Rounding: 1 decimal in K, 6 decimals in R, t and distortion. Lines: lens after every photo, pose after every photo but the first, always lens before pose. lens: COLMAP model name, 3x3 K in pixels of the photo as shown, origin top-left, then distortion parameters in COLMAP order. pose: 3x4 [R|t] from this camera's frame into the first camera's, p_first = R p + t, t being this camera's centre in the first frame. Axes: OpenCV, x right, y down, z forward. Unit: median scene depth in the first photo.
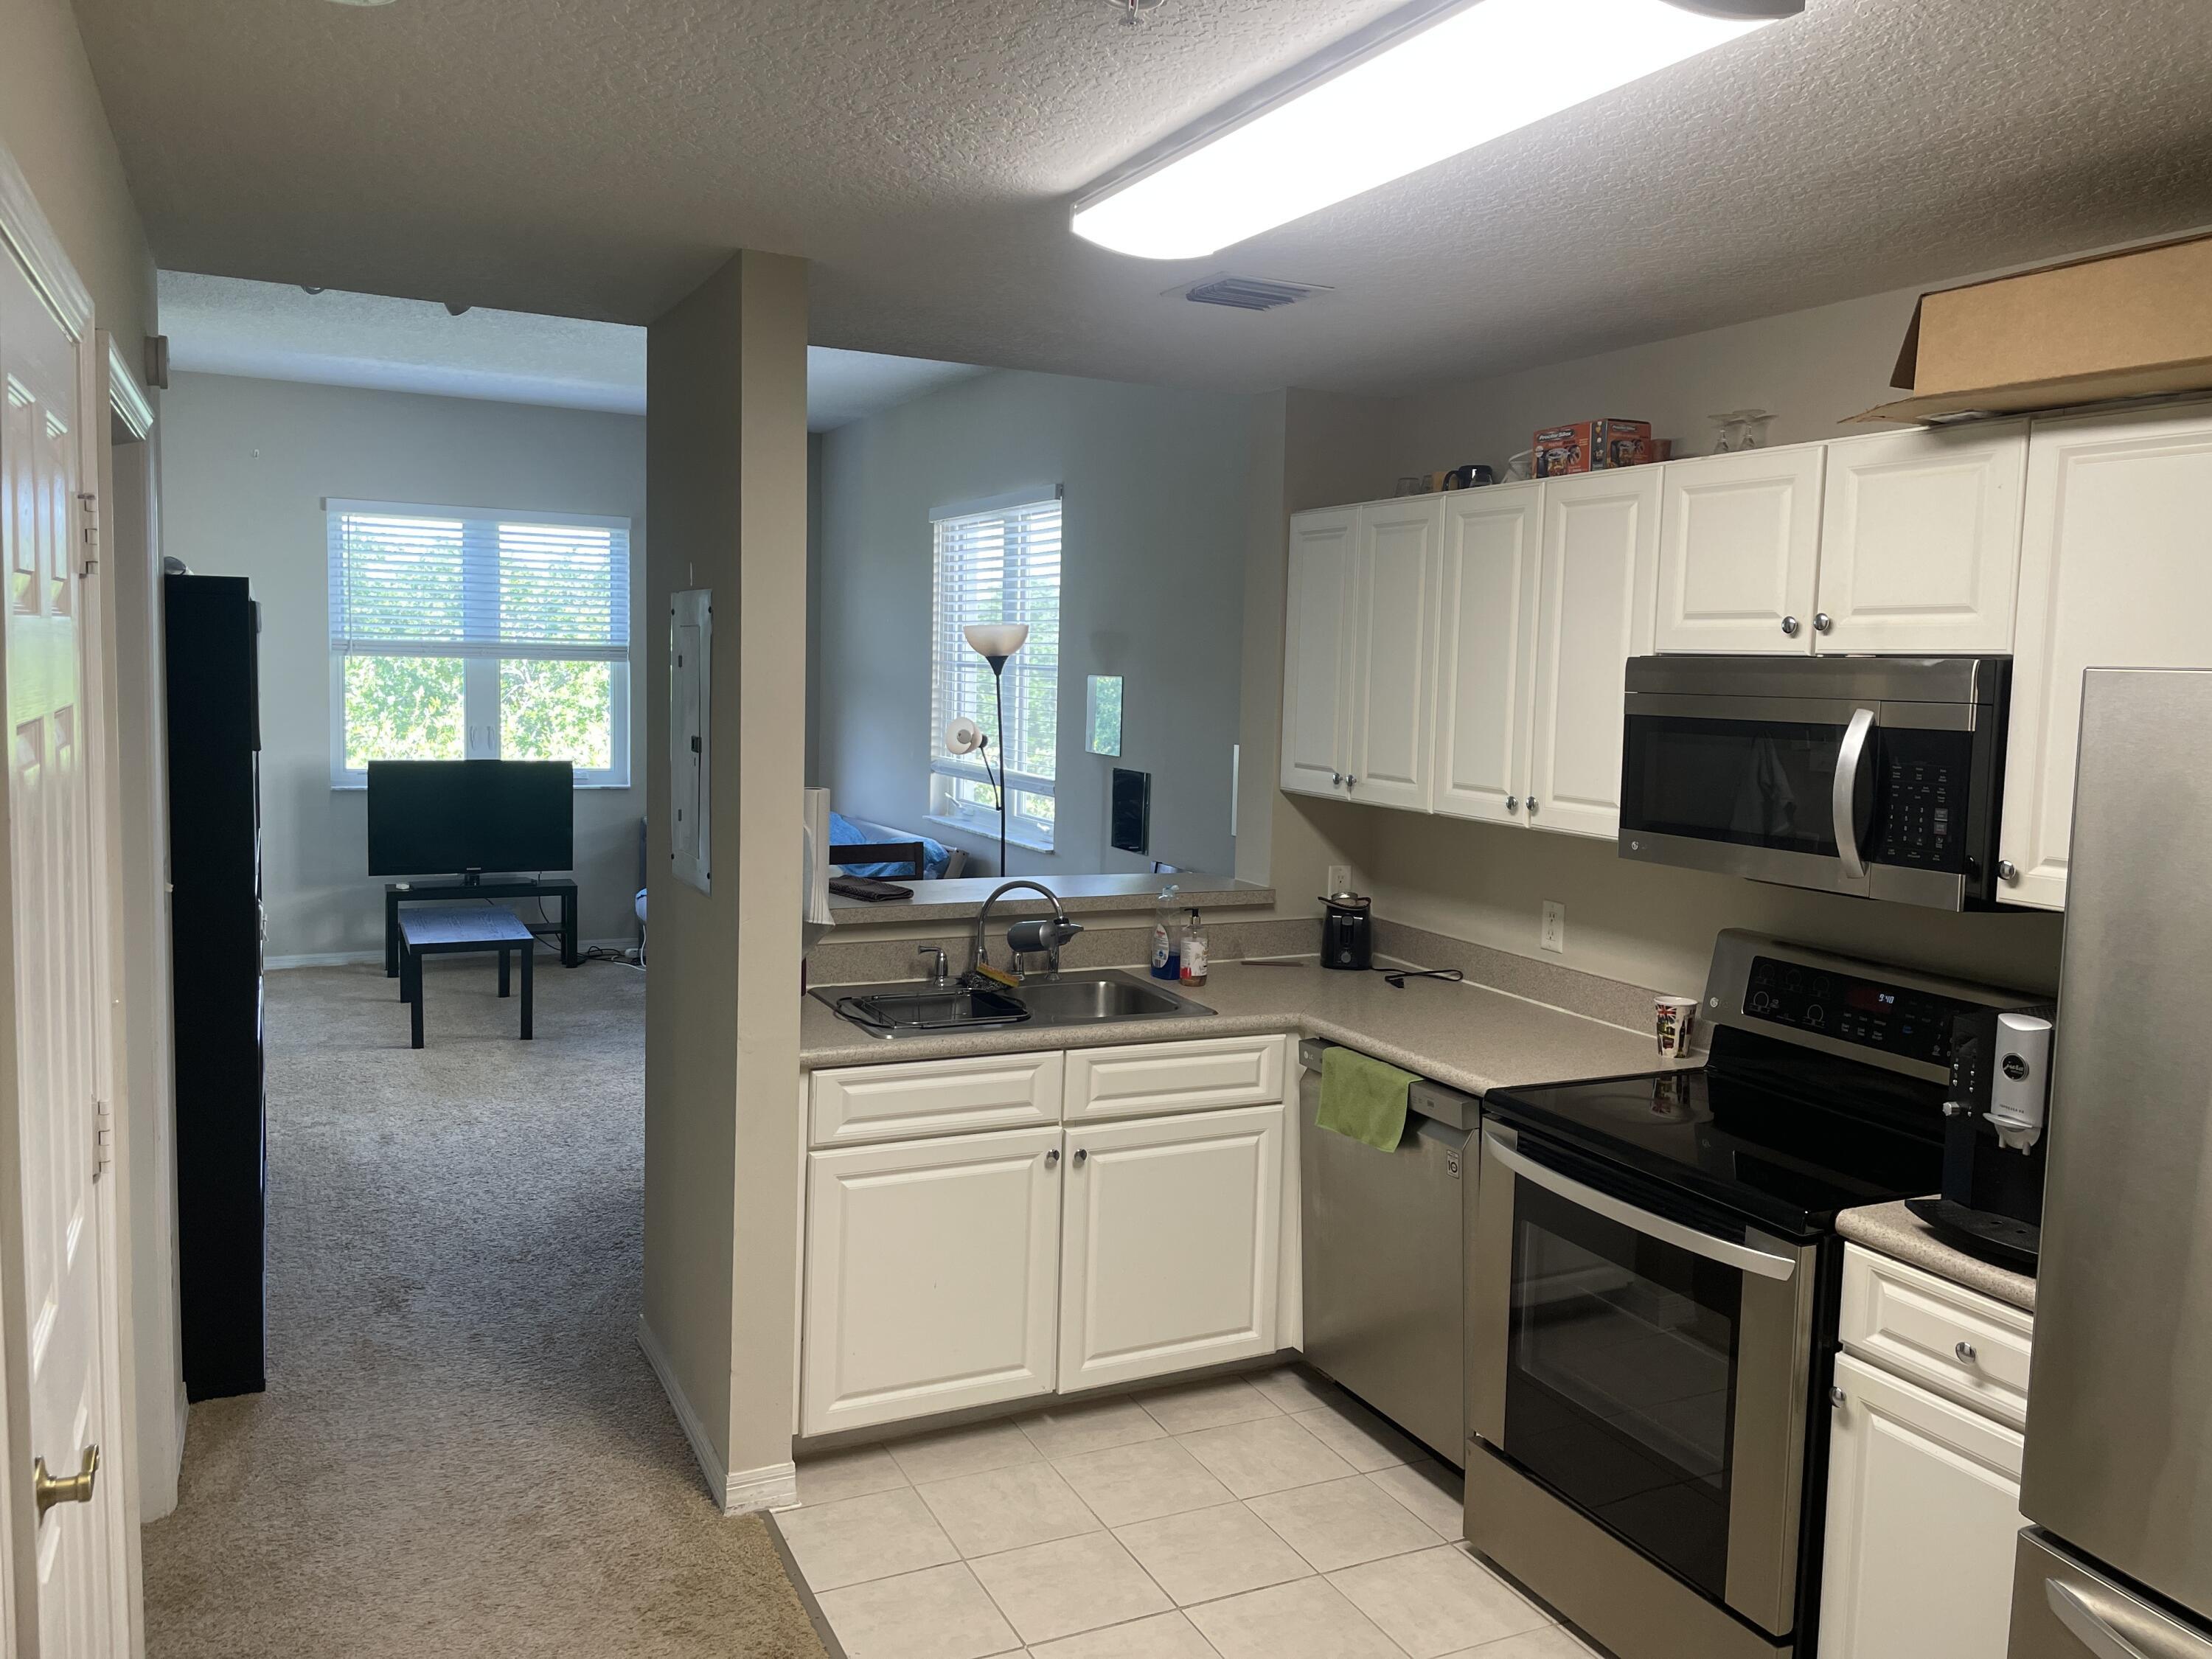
lens RADIAL K [[1676.8, 0, 1121.9], [0, 1676.8, 804.4], [0, 0, 1]] dist [0.101831, -0.125449]
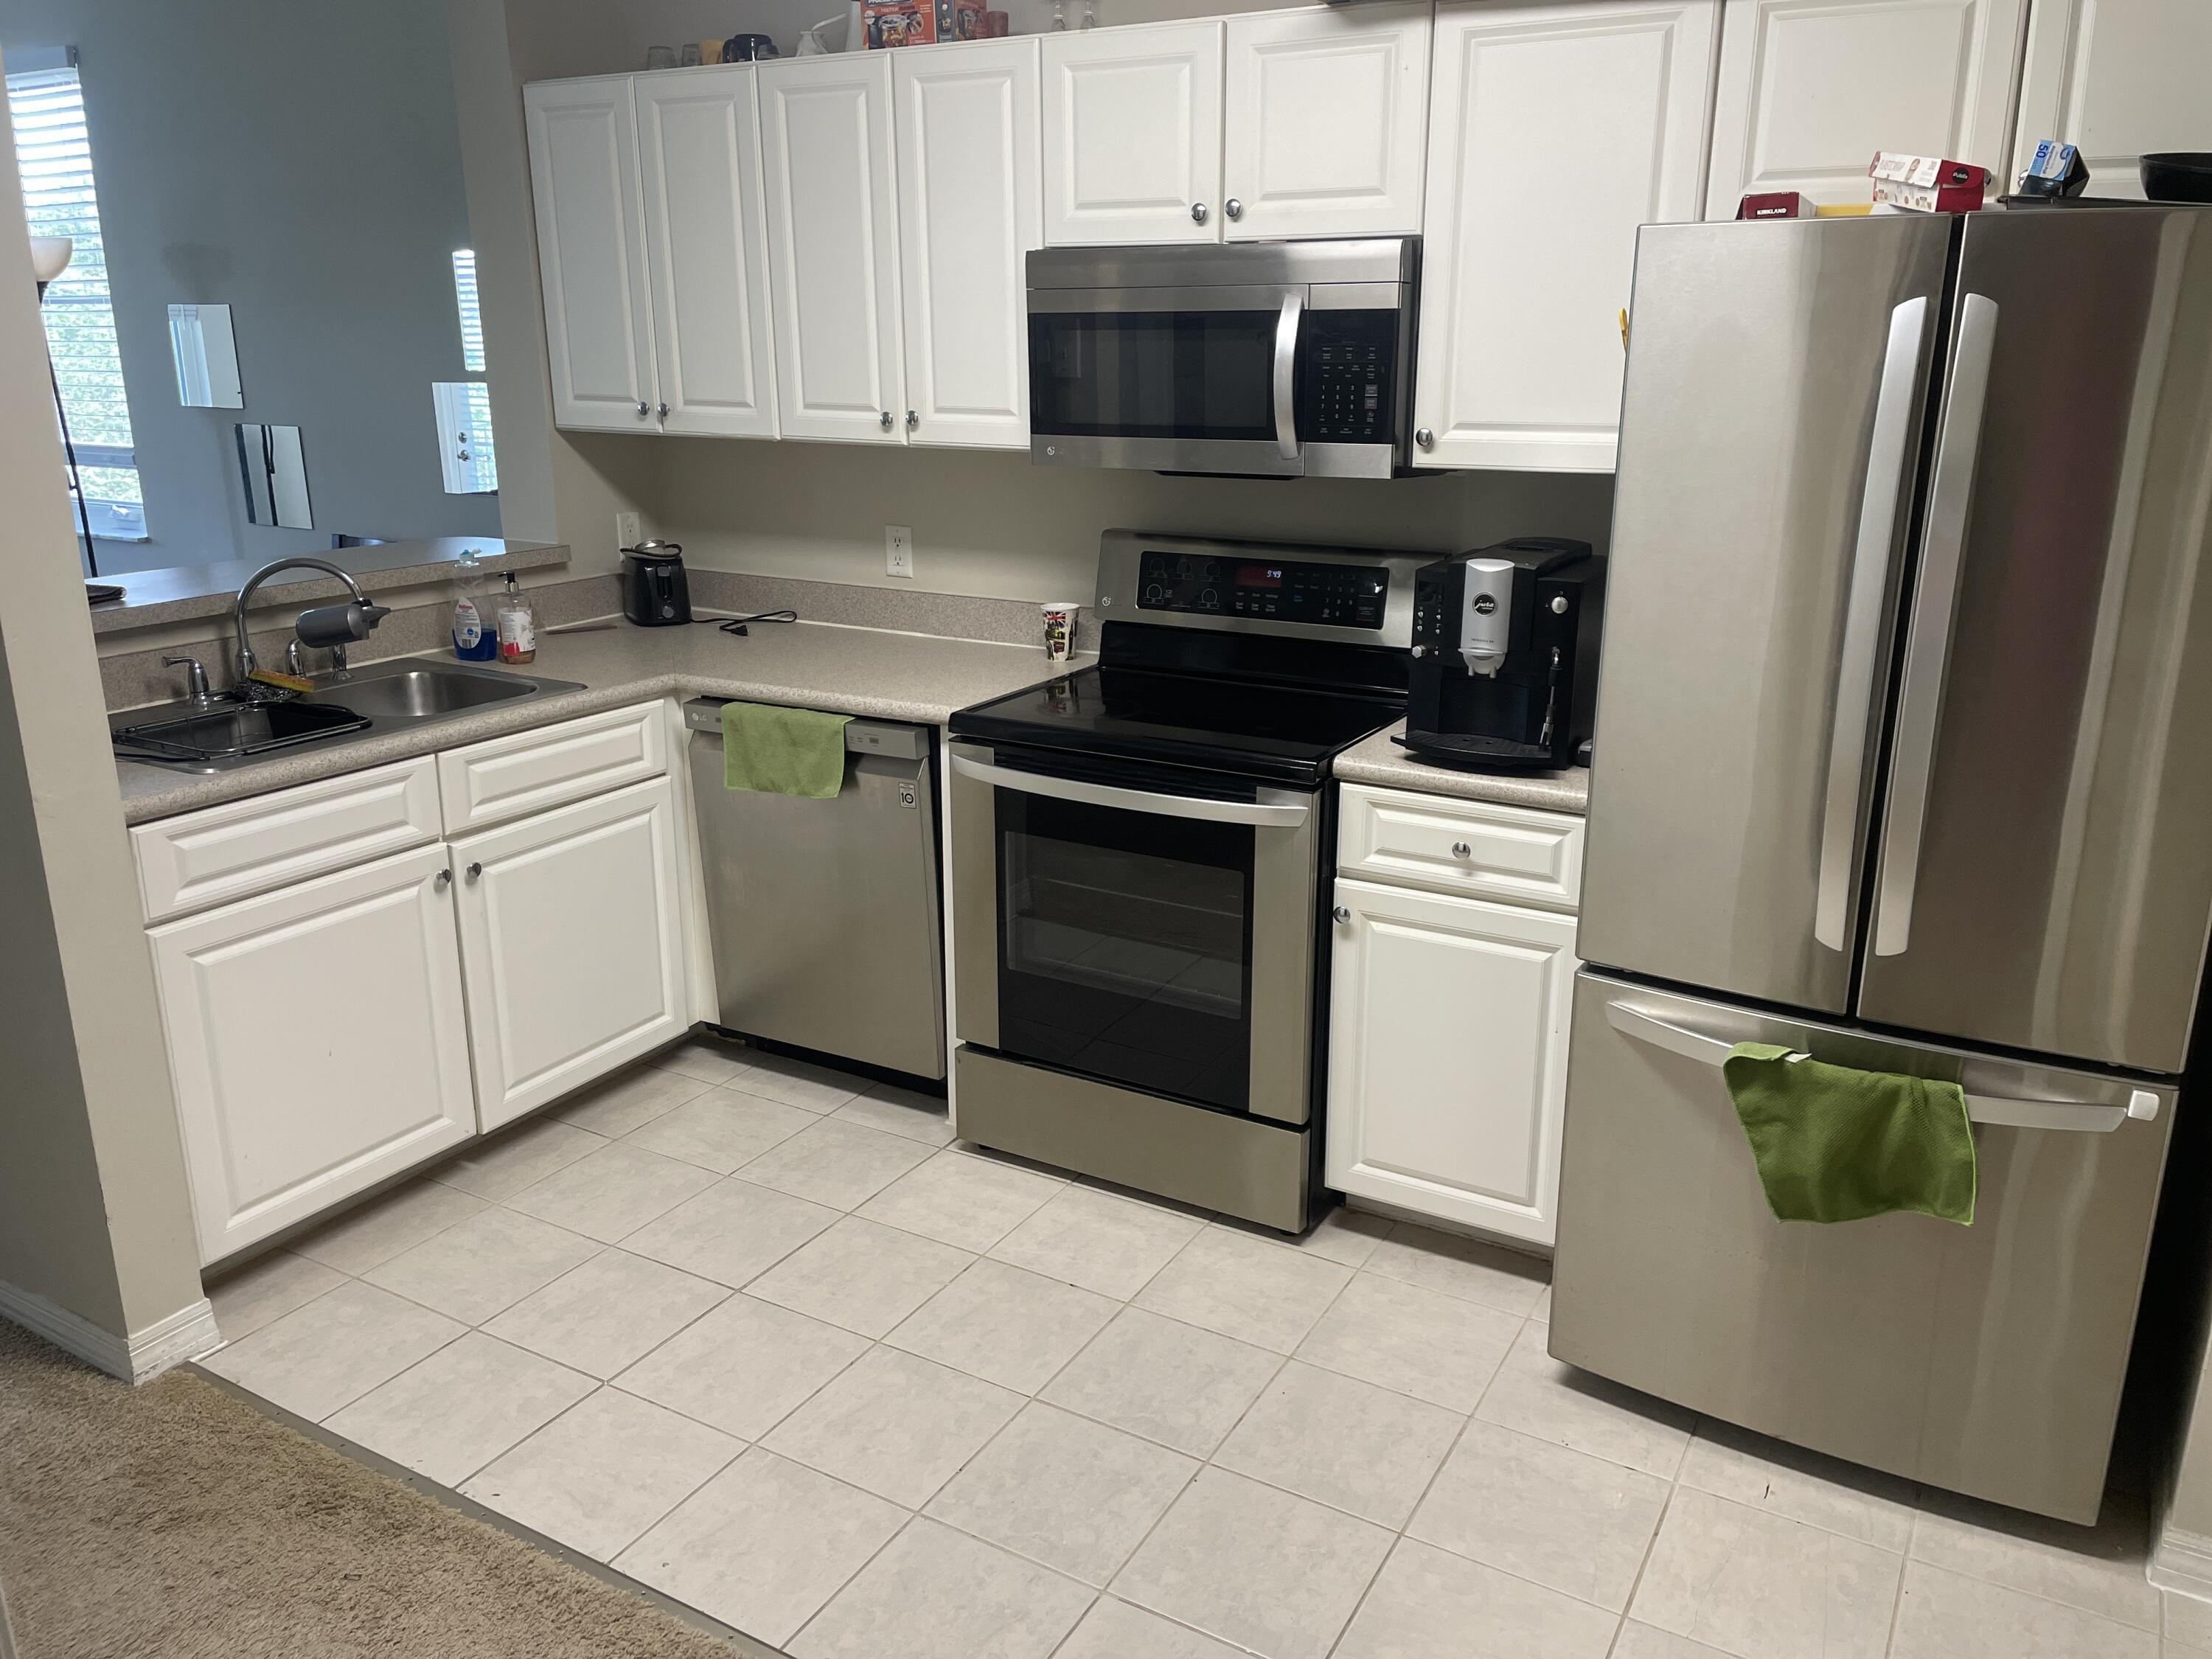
lens RADIAL K [[1676.8, 0, 1121.9], [0, 1676.8, 804.4], [0, 0, 1]] dist [0.101831, -0.125449]
pose [[0.828177, -0.181414, 0.530294, -0.182323], [0.072445, 0.972878, 0.219682, 0.009657], [-0.555764, -0.143518, 0.818858, 0.105061]]
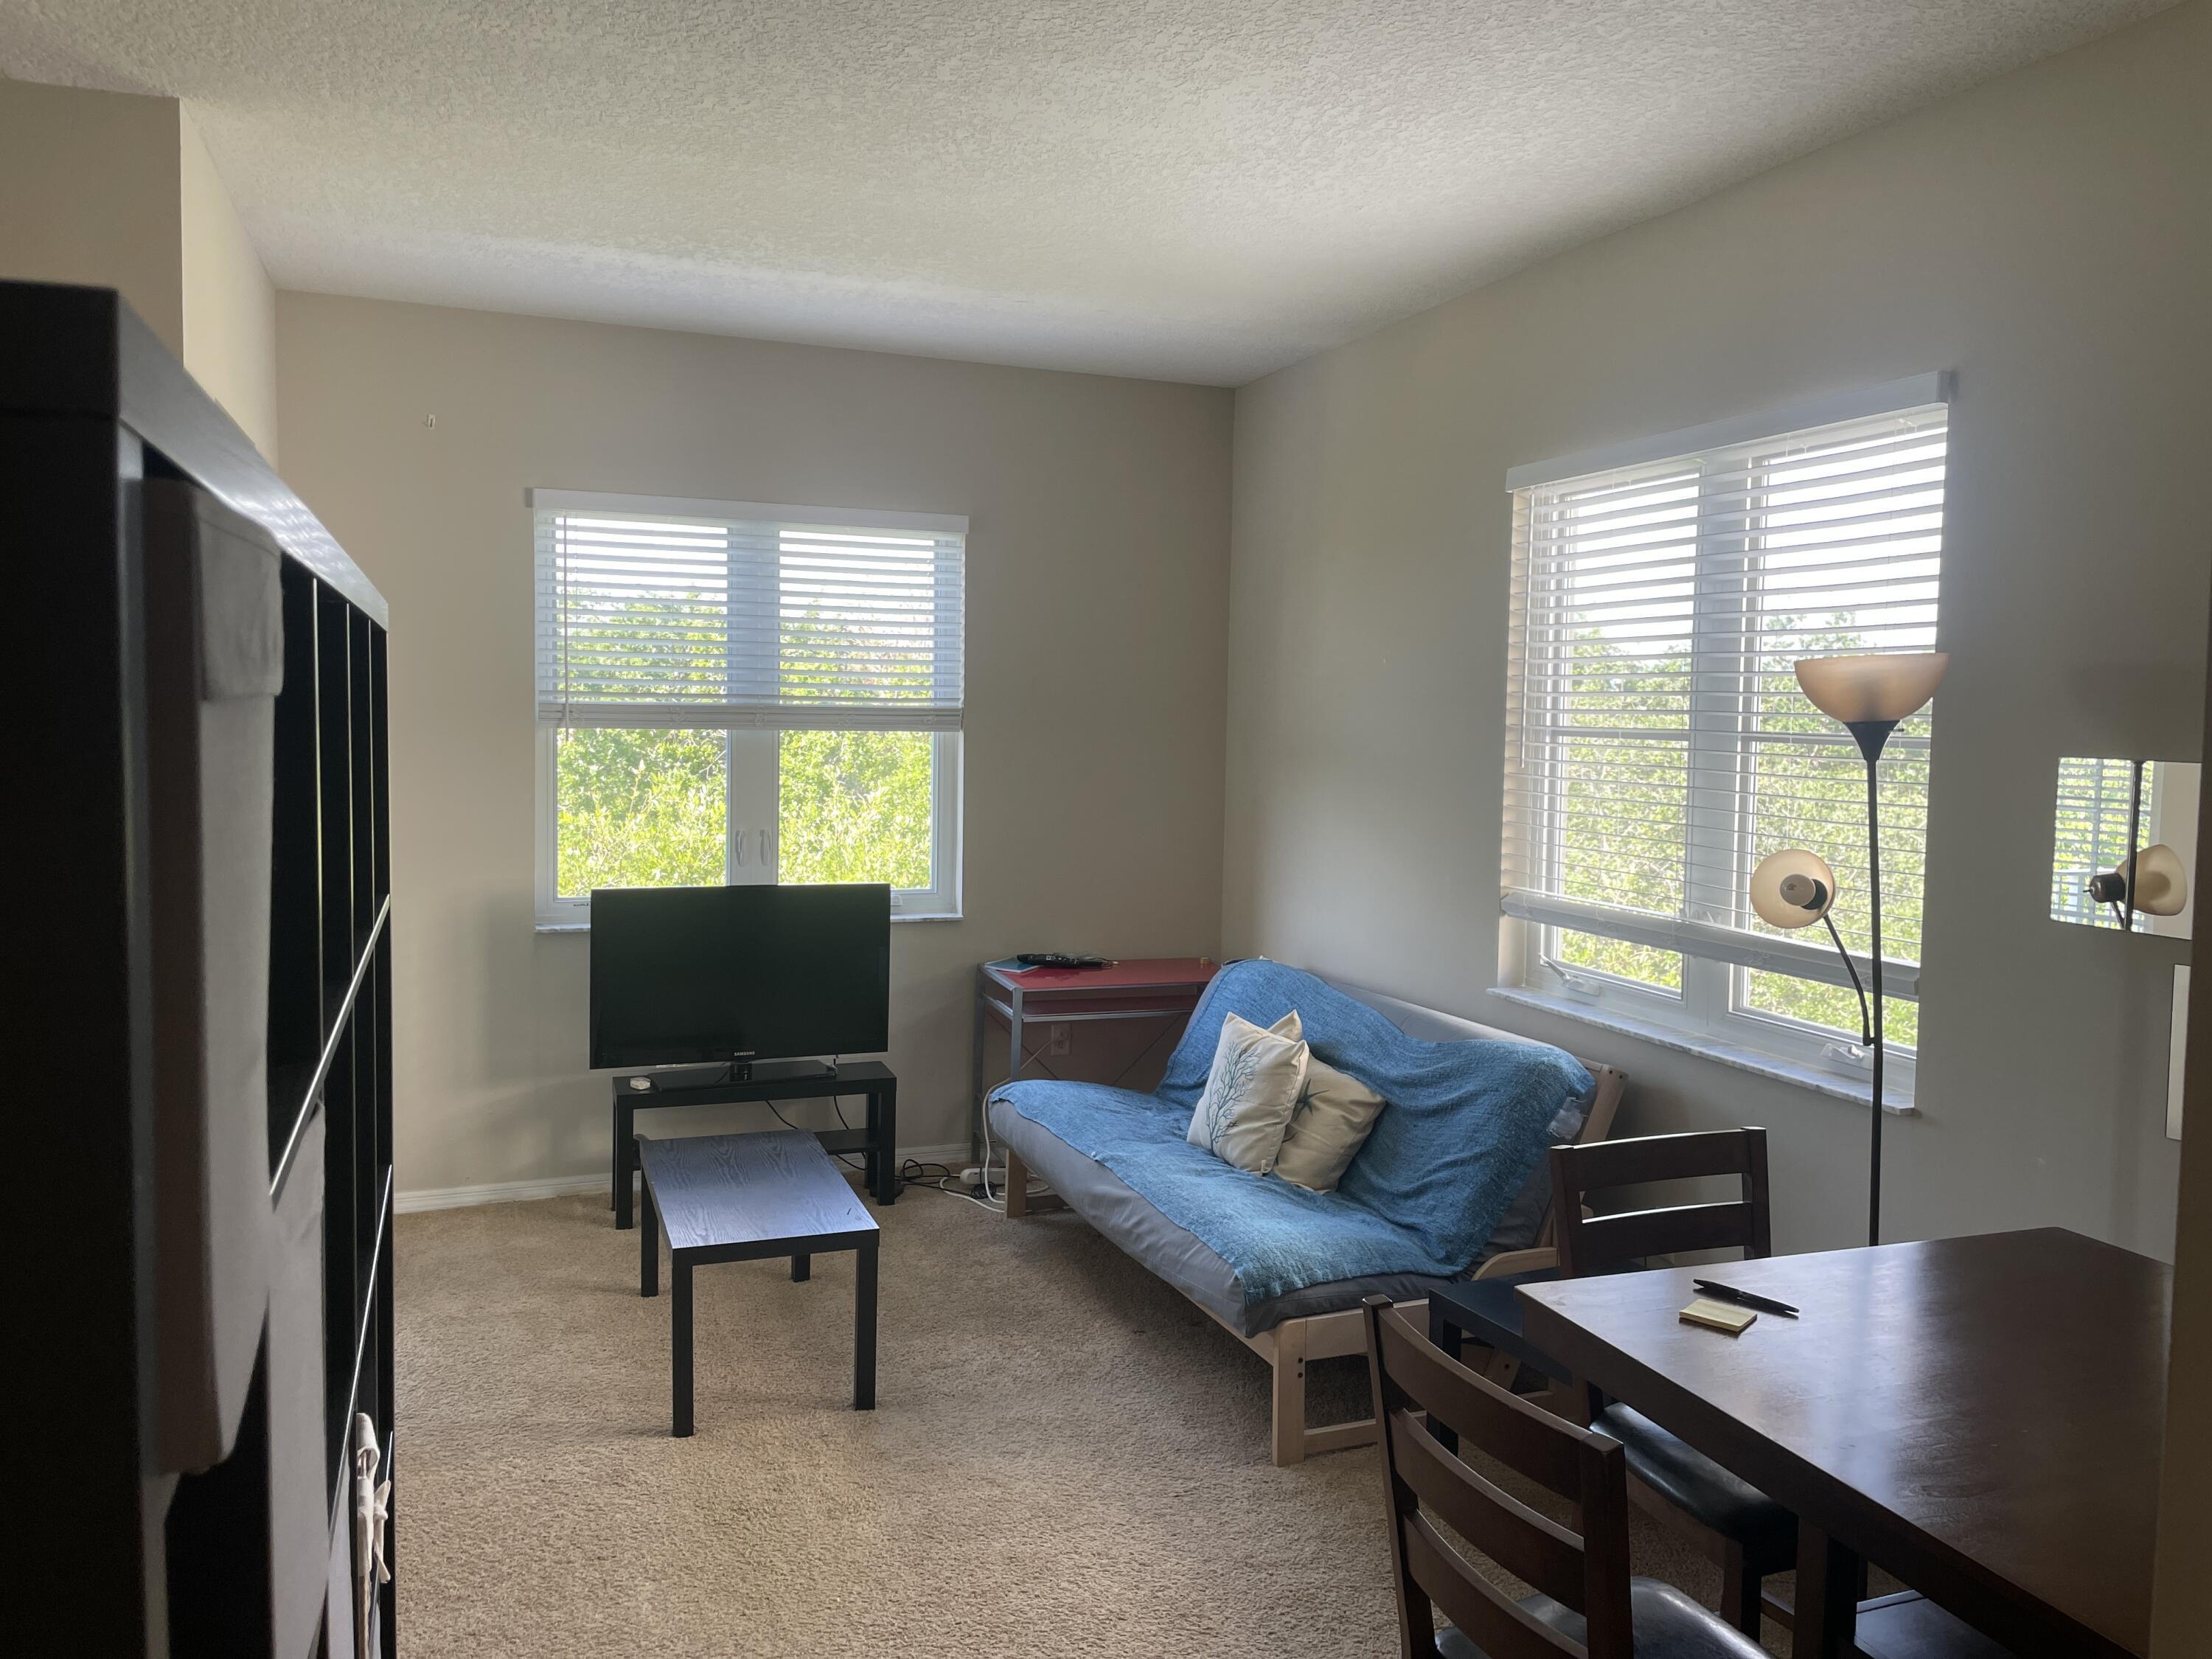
lens RADIAL K [[1676.8, 0, 1121.9], [0, 1676.8, 804.4], [0, 0, 1]] dist [0.101831, -0.125449]
pose [[0.995550, -0.004746, -0.094113, -0.369991], [0.001833, 0.999517, -0.031020, -0.077028], [0.094215, 0.030709, 0.995078, 0.771028]]
